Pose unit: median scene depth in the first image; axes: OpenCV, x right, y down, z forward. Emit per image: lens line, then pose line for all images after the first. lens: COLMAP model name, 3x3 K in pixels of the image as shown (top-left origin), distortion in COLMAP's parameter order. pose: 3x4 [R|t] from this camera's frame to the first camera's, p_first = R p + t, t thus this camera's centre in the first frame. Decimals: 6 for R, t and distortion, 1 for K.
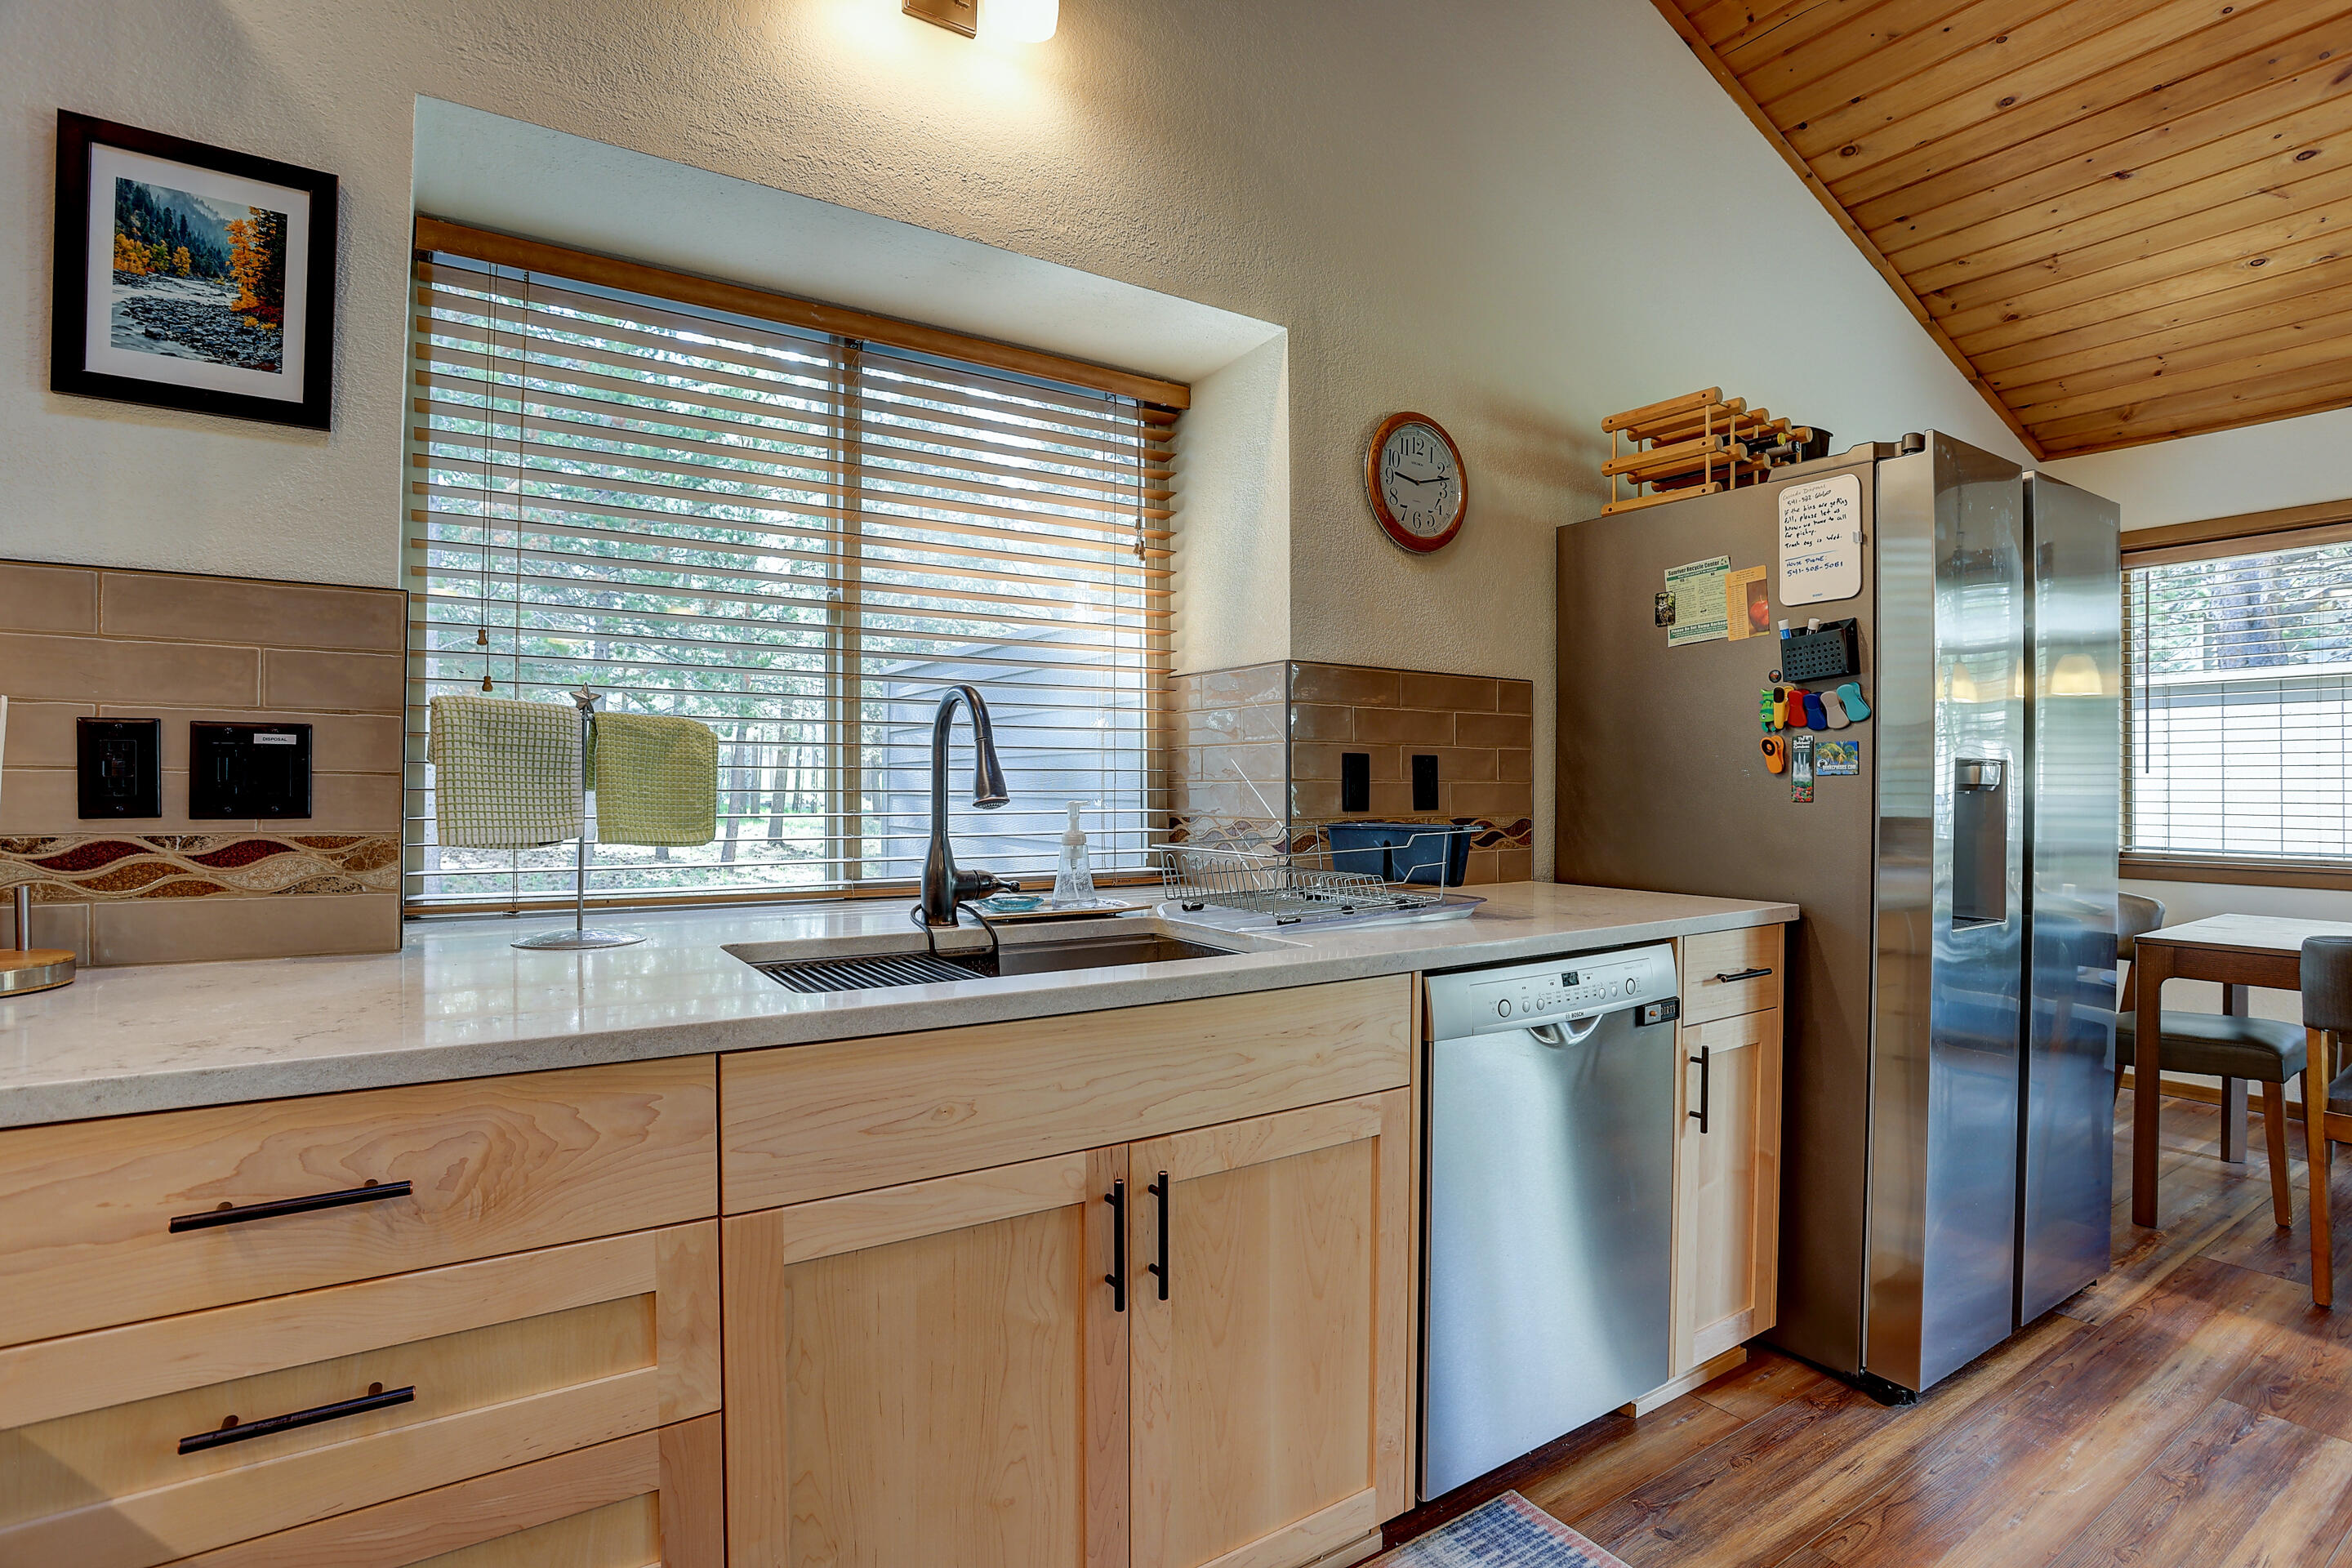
lens RADIAL K [[1145.7, 0, 1185.8], [0, 1145.7, 797.2], [0, 0, 1]] dist [-0.020381, 0.003086]
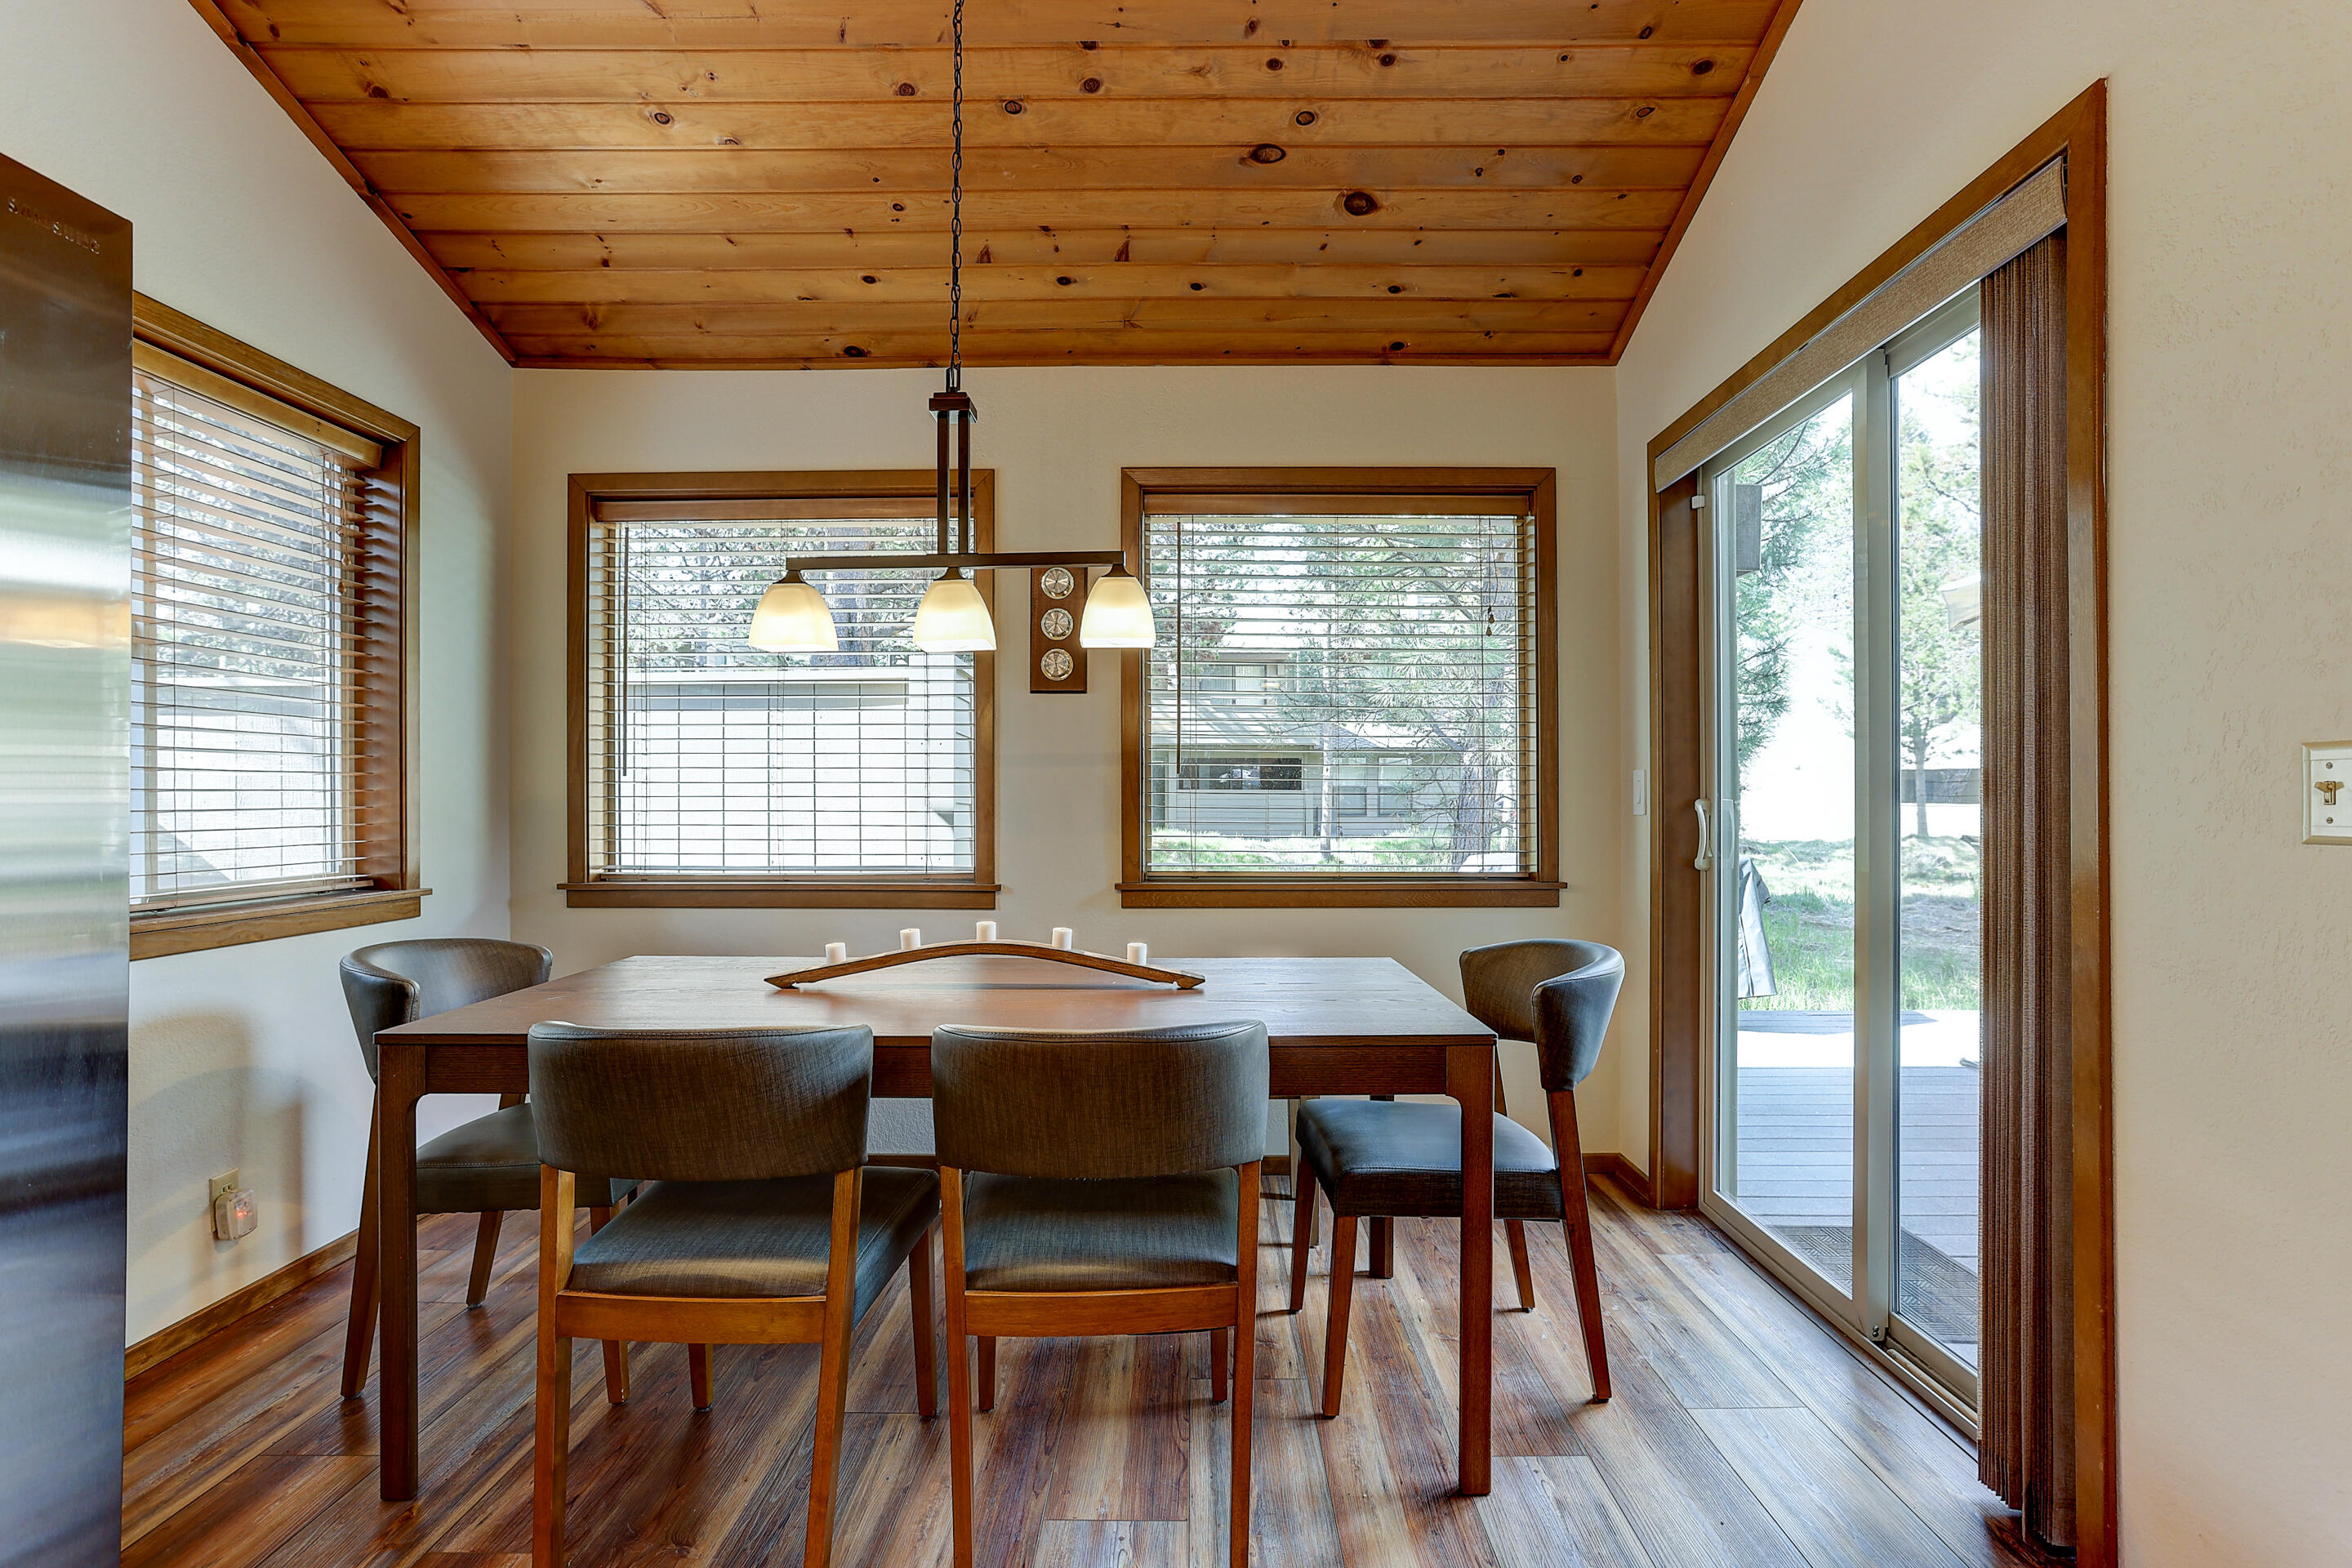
lens RADIAL K [[1145.7, 0, 1181.5], [0, 1145.7, 795.7], [0, 0, 1]] dist [-0.020381, 0.003086]
pose [[0.576081, 0.003333, 0.817386, 0.428077], [0.002298, 0.999981, -0.005697, -0.001516], [-0.817389, 0.005160, 0.576063, 0.212056]]
